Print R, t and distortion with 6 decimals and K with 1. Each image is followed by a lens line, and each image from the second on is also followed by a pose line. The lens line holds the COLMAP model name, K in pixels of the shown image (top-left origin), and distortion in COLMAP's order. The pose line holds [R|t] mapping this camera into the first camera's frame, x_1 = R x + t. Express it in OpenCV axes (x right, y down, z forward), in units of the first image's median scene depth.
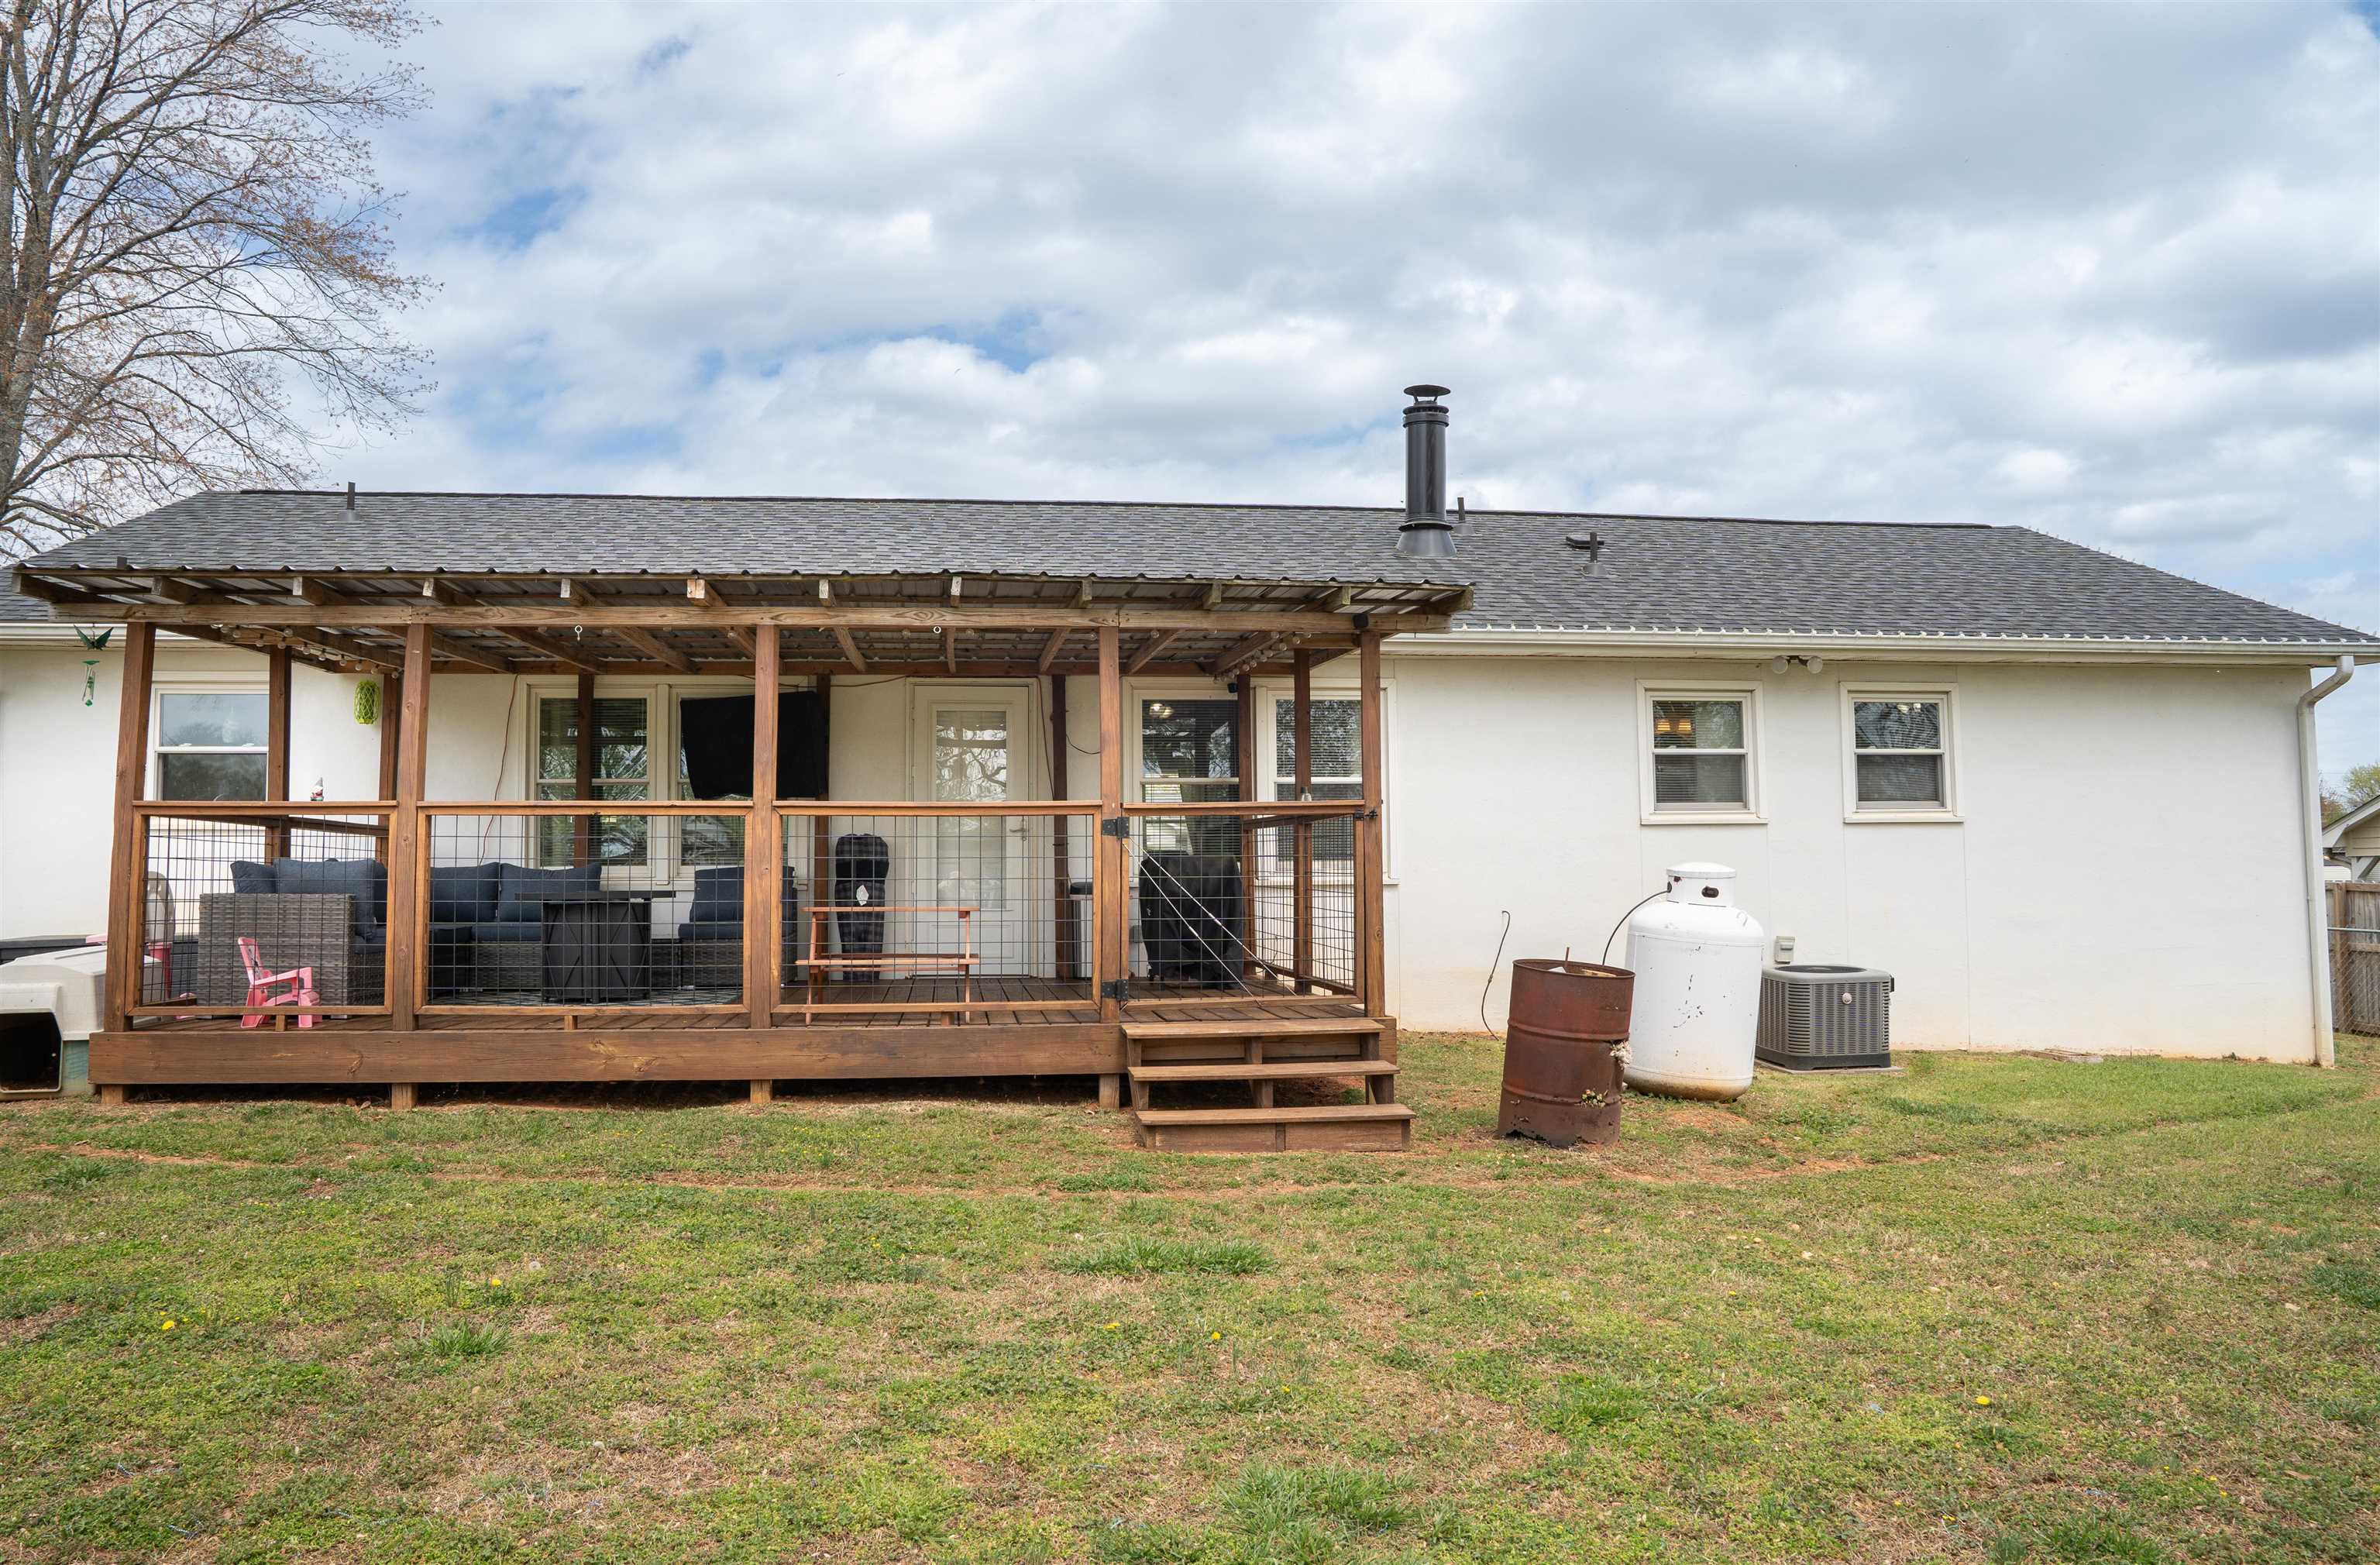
lens RADIAL K [[1622.3, 0, 1190.0], [0, 1622.3, 782.5], [0, 0, 1]] dist [-0.212513, 0.216500]
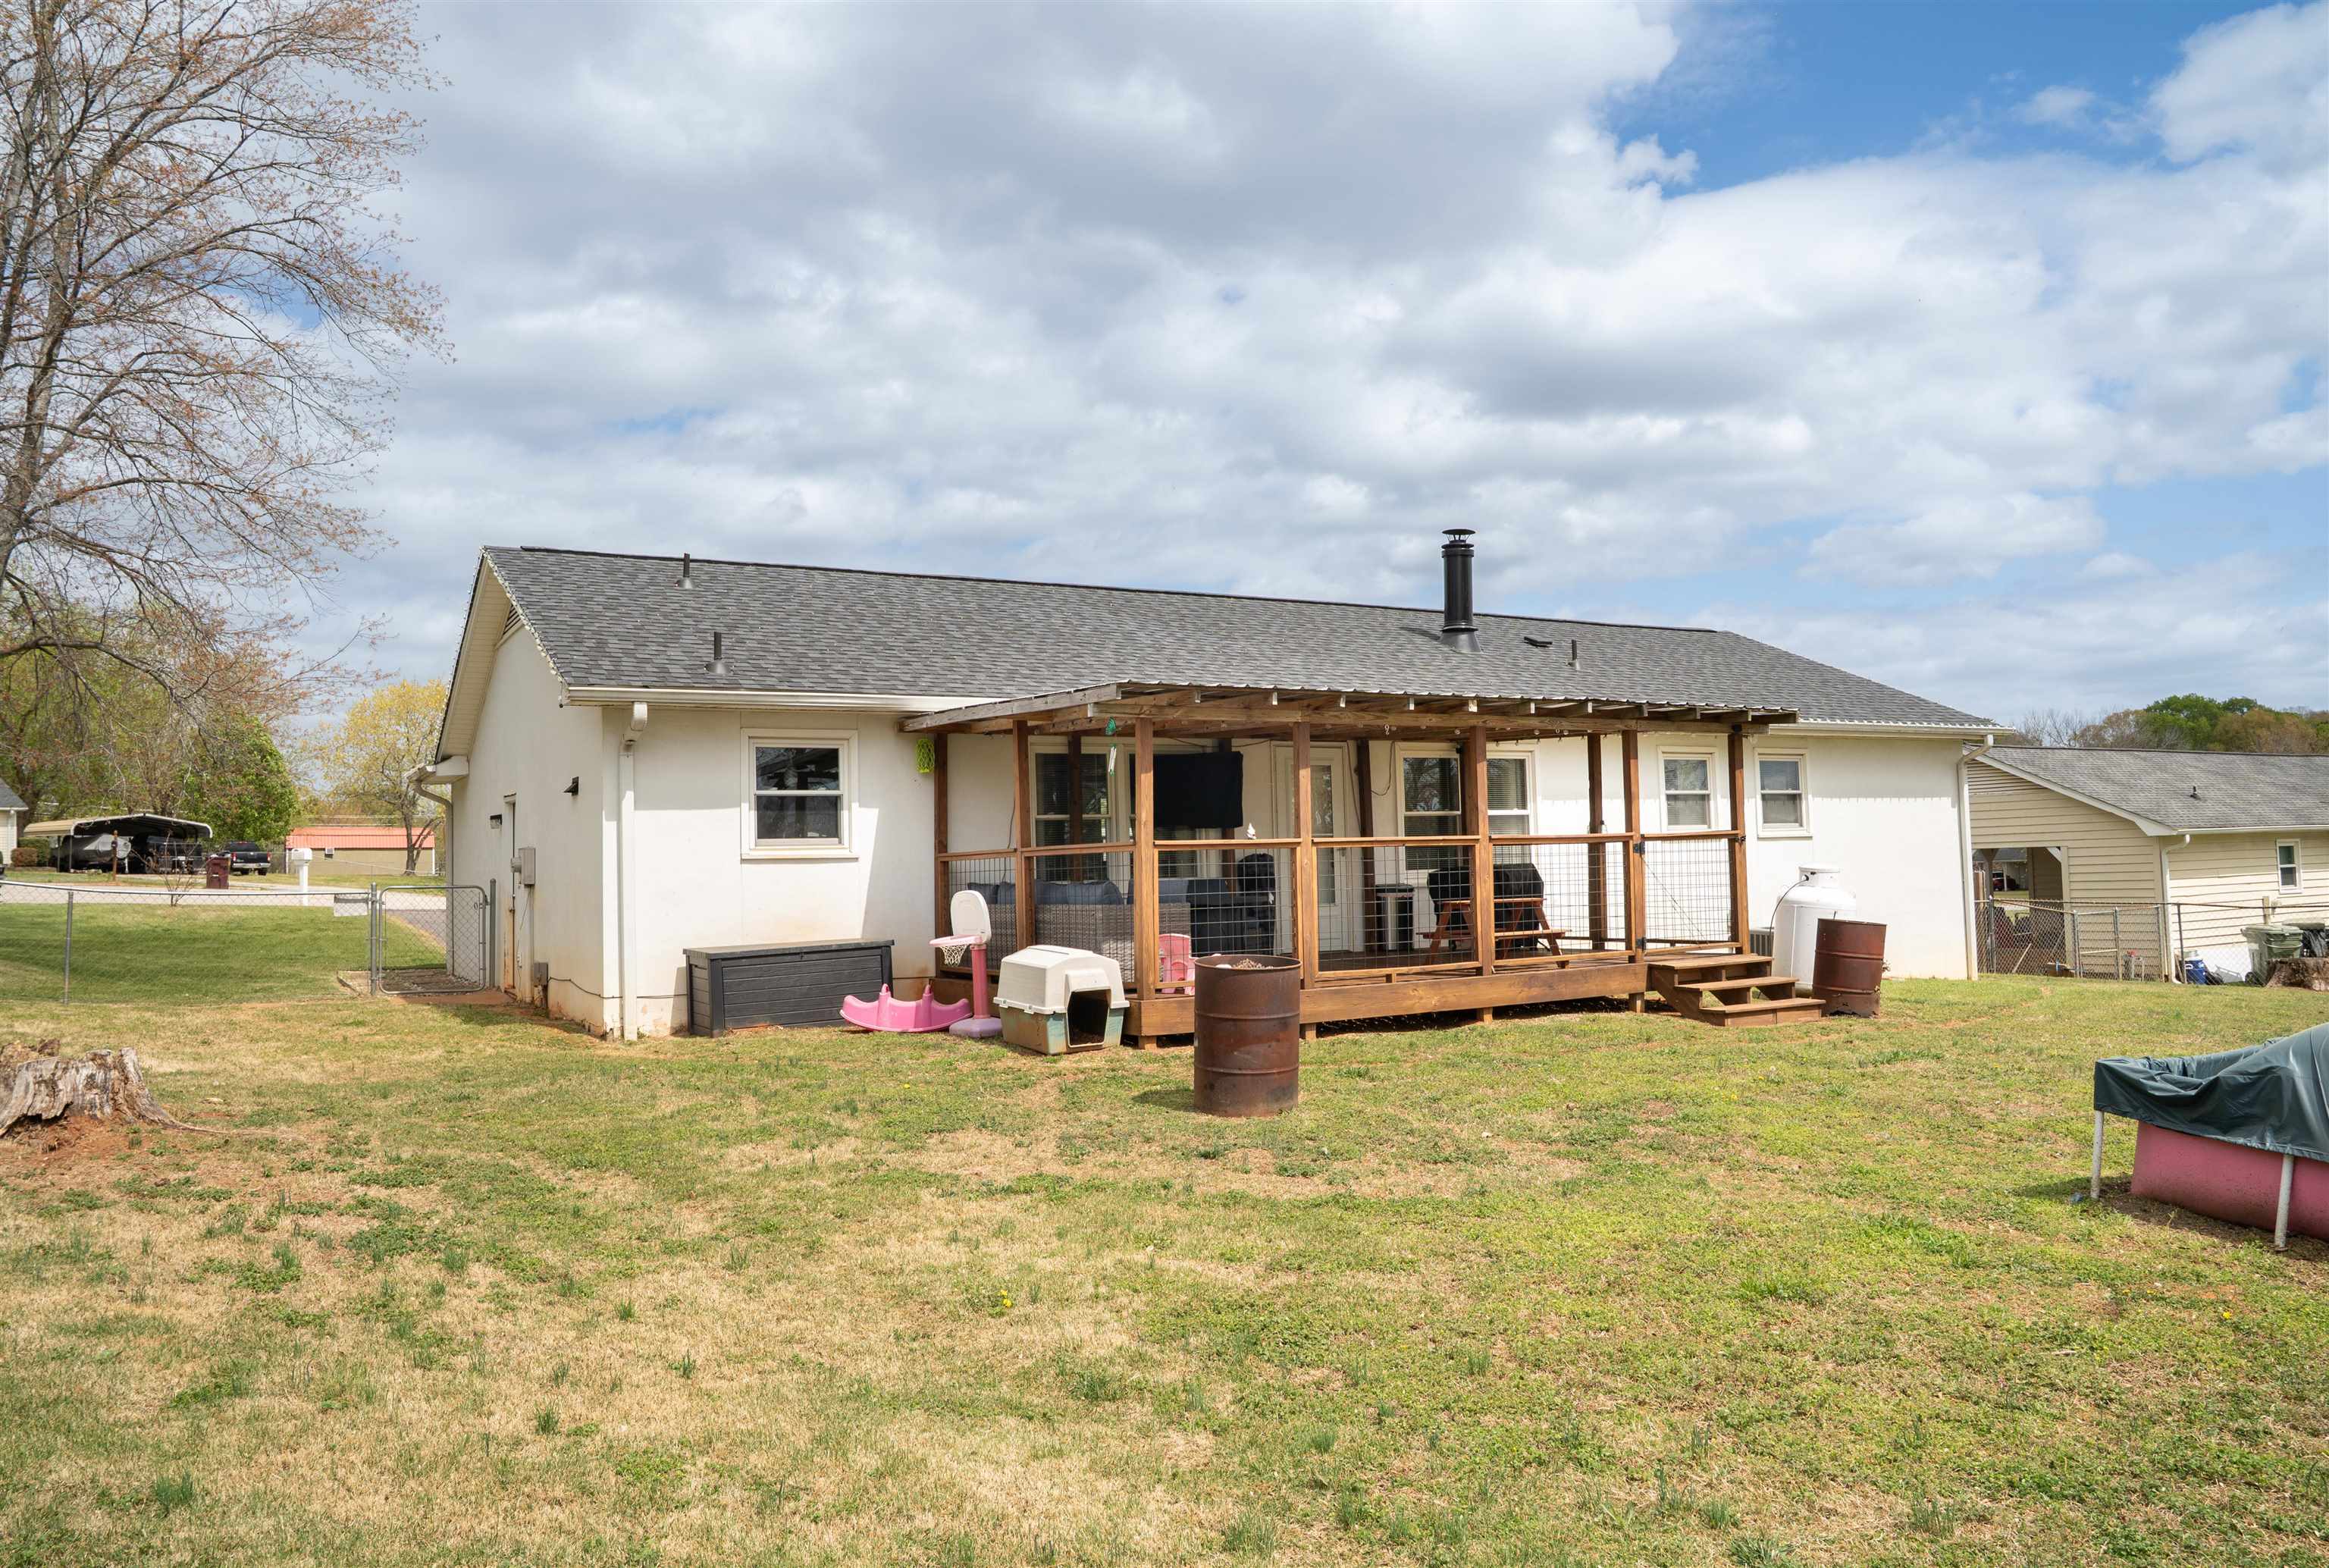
lens RADIAL K [[1647.8, 0, 1164.5], [0, 1647.8, 784.0], [0, 0, 1]] dist [-0.071077, 0.004578]
pose [[0.919275, 0.002905, 0.393606, -0.675570], [-0.002031, 0.999994, -0.002637, -0.020236], [-0.393612, 0.001625, 0.919275, -0.227122]]
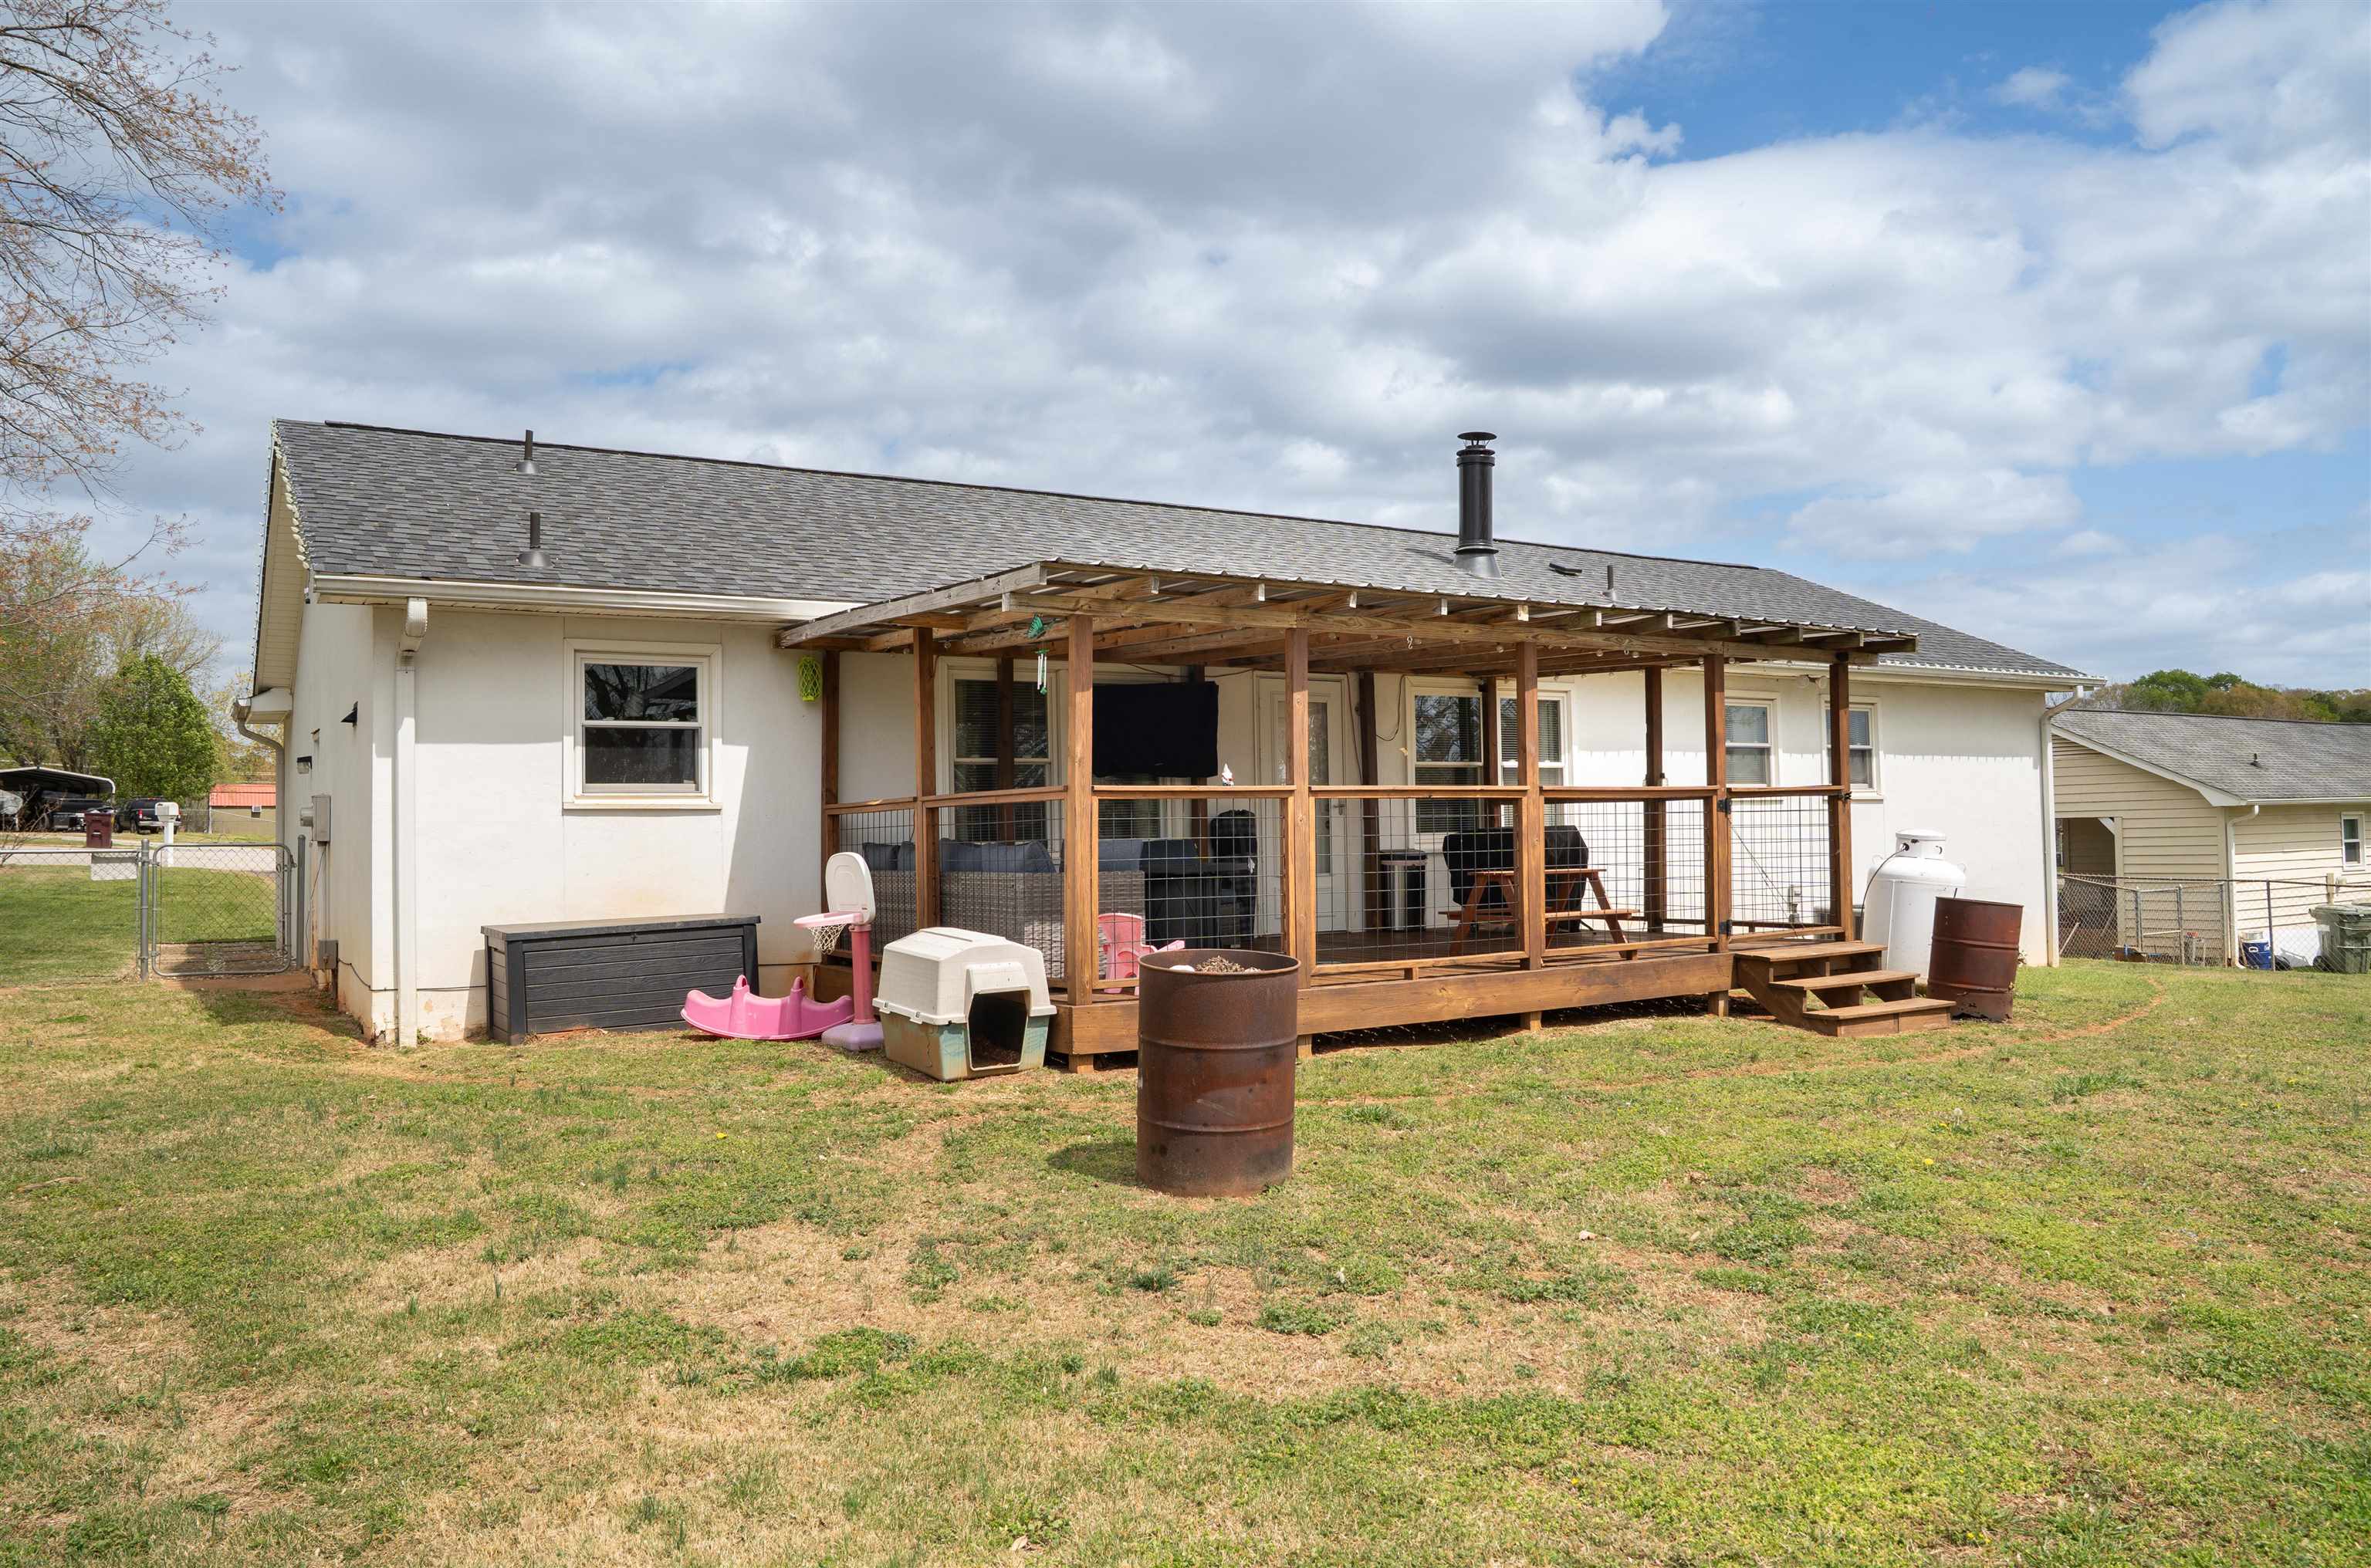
lens RADIAL K [[1655.4, 0, 1185.5], [0, 1655.4, 784.0], [0, 0, 1]] dist [-0.063997, -0.002639]
pose [[0.908706, 0.003393, 0.417424, -0.577097], [-0.011799, 0.999776, 0.017557, -0.005563], [-0.417271, -0.020879, 0.908542, -0.028825]]
